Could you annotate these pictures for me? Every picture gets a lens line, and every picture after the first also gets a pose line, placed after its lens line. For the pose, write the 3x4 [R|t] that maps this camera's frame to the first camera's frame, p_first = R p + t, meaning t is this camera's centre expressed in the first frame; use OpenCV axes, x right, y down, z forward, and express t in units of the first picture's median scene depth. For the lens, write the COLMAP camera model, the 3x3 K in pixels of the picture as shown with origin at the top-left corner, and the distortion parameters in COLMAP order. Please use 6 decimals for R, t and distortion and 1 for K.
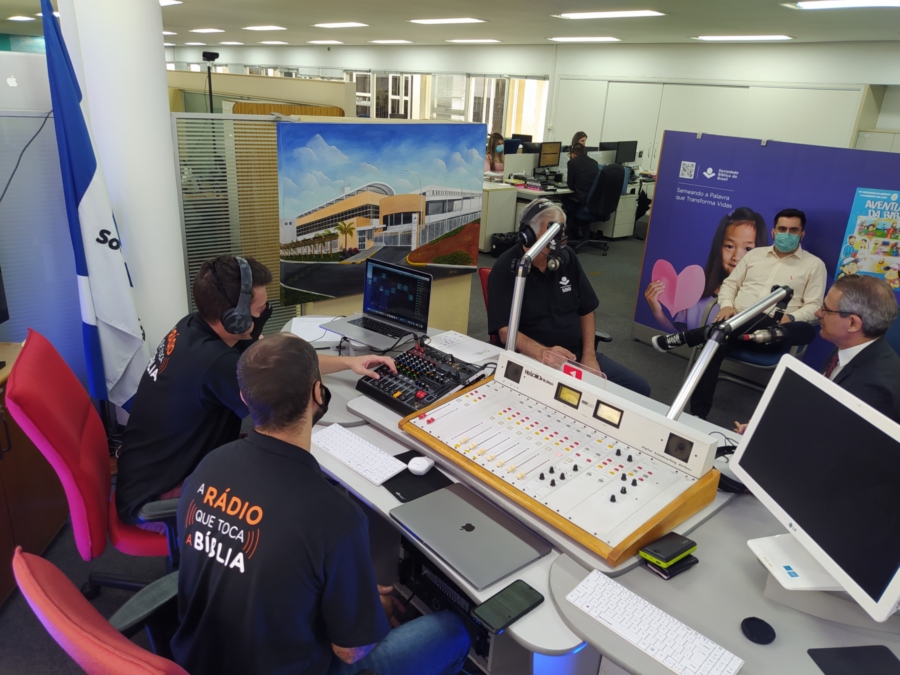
lens RADIAL K [[673.5, 0, 450.0], [0, 673.5, 337.5], [0, 0, 1]] dist [0.105018, -0.157701]
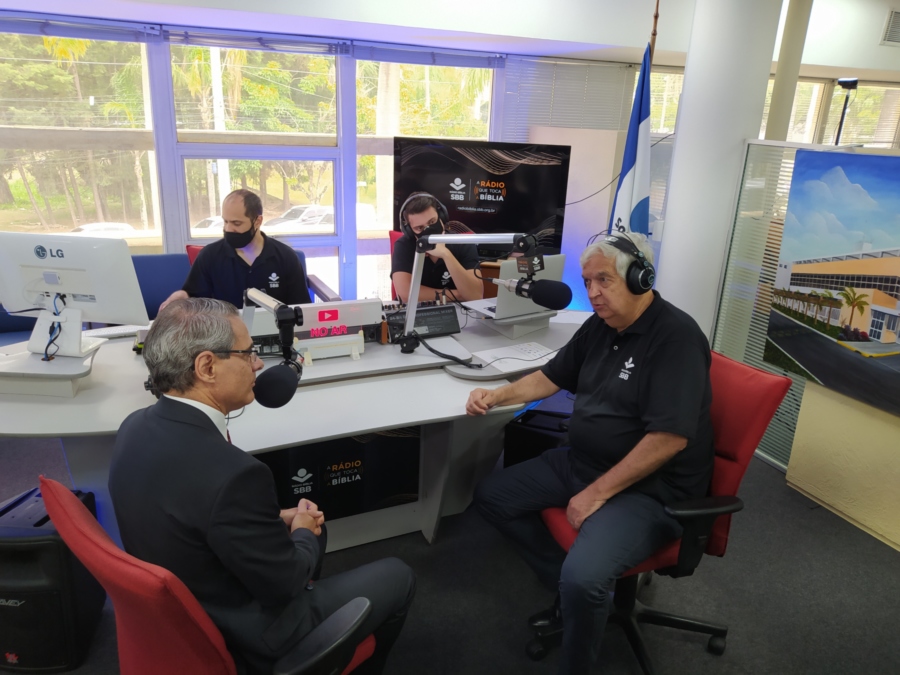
lens RADIAL K [[681.2, 0, 446.9], [0, 681.2, 339.9], [0, 0, 1]] dist [0.078548, -0.098196]
pose [[-0.296647, 0.241961, -0.923827, 0.658201], [-0.383399, 0.855813, 0.347260, -0.211026], [0.874646, 0.457207, -0.161106, 0.751906]]
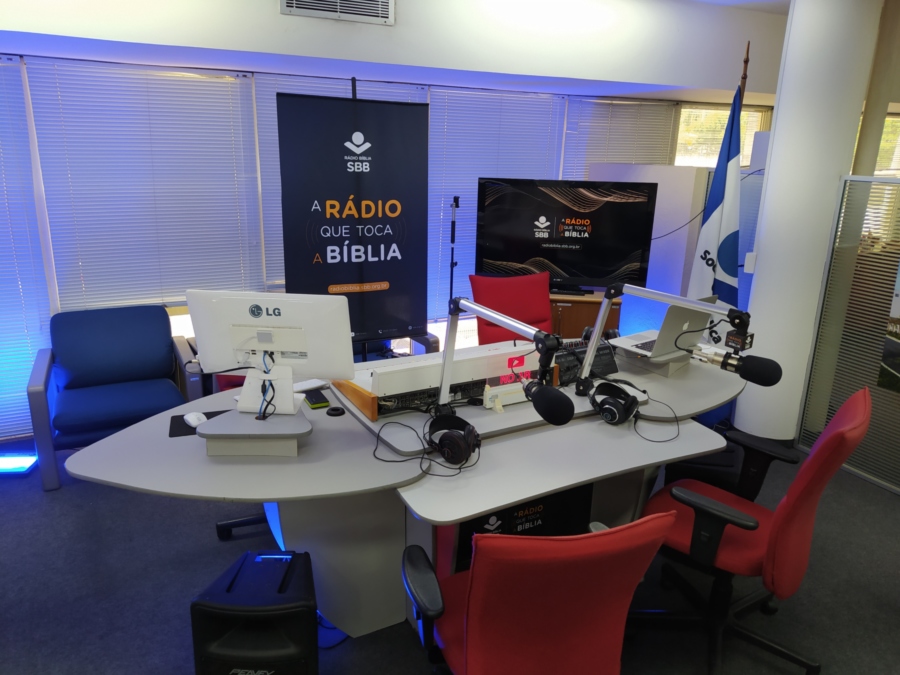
lens RADIAL K [[673.5, 0, 450.0], [0, 673.5, 337.5], [0, 0, 1]] dist [0.105018, -0.157701]
pose [[-0.231537, 0.212687, -0.949292, 0.707906], [-0.371514, 0.882517, 0.288340, -0.148663], [0.899093, 0.419437, -0.125319, 0.561533]]
